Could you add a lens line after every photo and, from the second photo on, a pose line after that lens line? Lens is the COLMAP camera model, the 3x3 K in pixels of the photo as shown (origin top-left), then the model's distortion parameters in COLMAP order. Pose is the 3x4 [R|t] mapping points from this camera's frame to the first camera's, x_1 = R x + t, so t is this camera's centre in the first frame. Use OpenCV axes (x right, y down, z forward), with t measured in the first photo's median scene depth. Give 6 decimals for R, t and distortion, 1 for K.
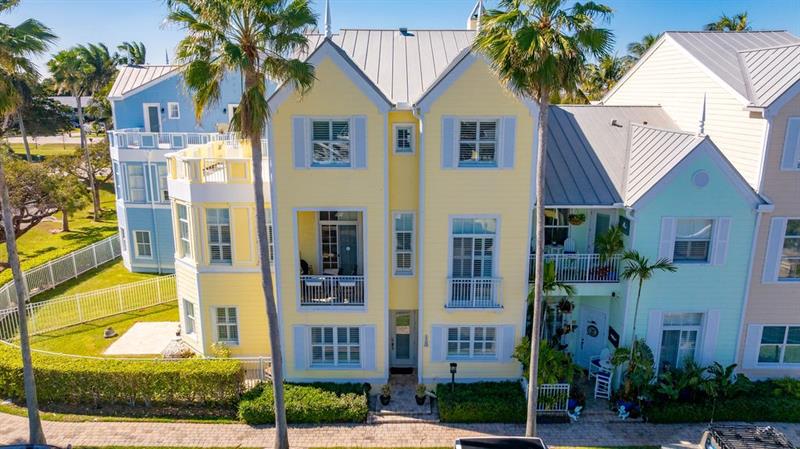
lens RADIAL K [[568.5, 0, 400.0], [0, 568.5, 224.5], [0, 0, 1]] dist [-0.008216, -0.001798]
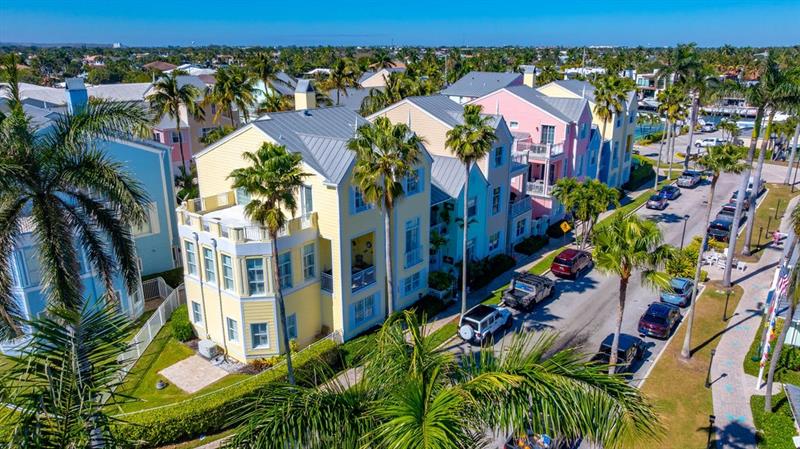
lens RADIAL K [[568.5, 0, 400.0], [0, 568.5, 224.5], [0, 0, 1]] dist [-0.008216, -0.001798]
pose [[0.630647, -0.242185, 0.737313, -1.302175], [0.184802, 0.969595, 0.160416, -0.308496], [-0.753746, 0.035091, 0.656229, -0.238706]]
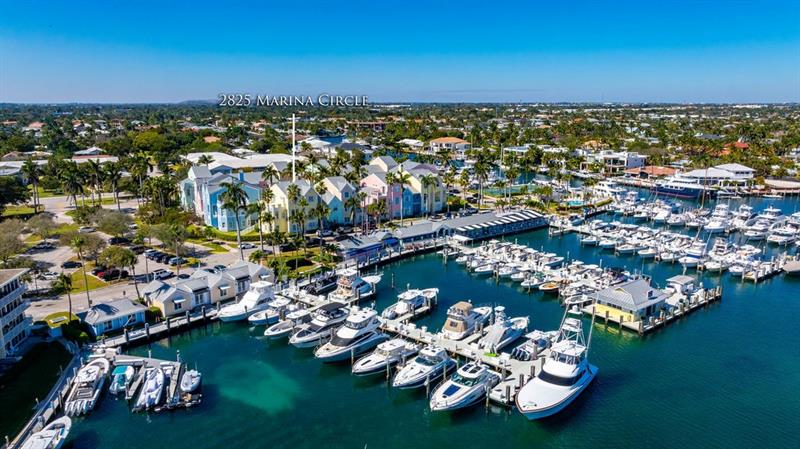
lens RADIAL K [[568.5, 0, 400.0], [0, 568.5, 224.5], [0, 0, 1]] dist [-0.008216, -0.001798]
pose [[0.801376, -0.137280, 0.582195, -3.491783], [0.145985, 0.988762, 0.032202, 0.135982], [-0.580073, 0.059186, 0.812411, -6.095836]]
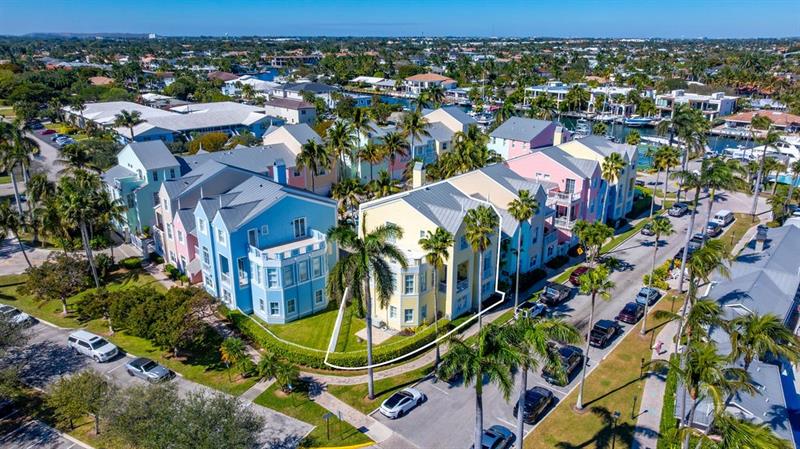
lens RADIAL K [[568.5, 0, 400.0], [0, 568.5, 224.5], [0, 0, 1]] dist [-0.008216, -0.001798]
pose [[0.666298, -0.243614, 0.704768, -2.492278], [0.175395, 0.969813, 0.169410, -0.811178], [-0.724764, 0.010736, 0.688913, -0.922838]]
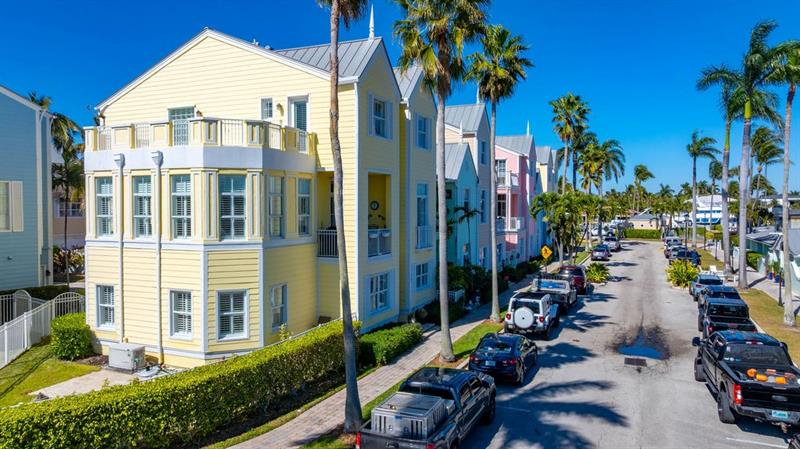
lens RADIAL K [[567.5, 0, 402.0], [0, 567.5, 213.6], [0, 0, 1]] dist [-0.004313, 0.001069]
pose [[0.408046, -0.020556, 0.912730, -1.182988], [0.218143, 0.972983, -0.075610, 0.159565], [-0.886517, 0.229958, 0.401506, 0.473062]]
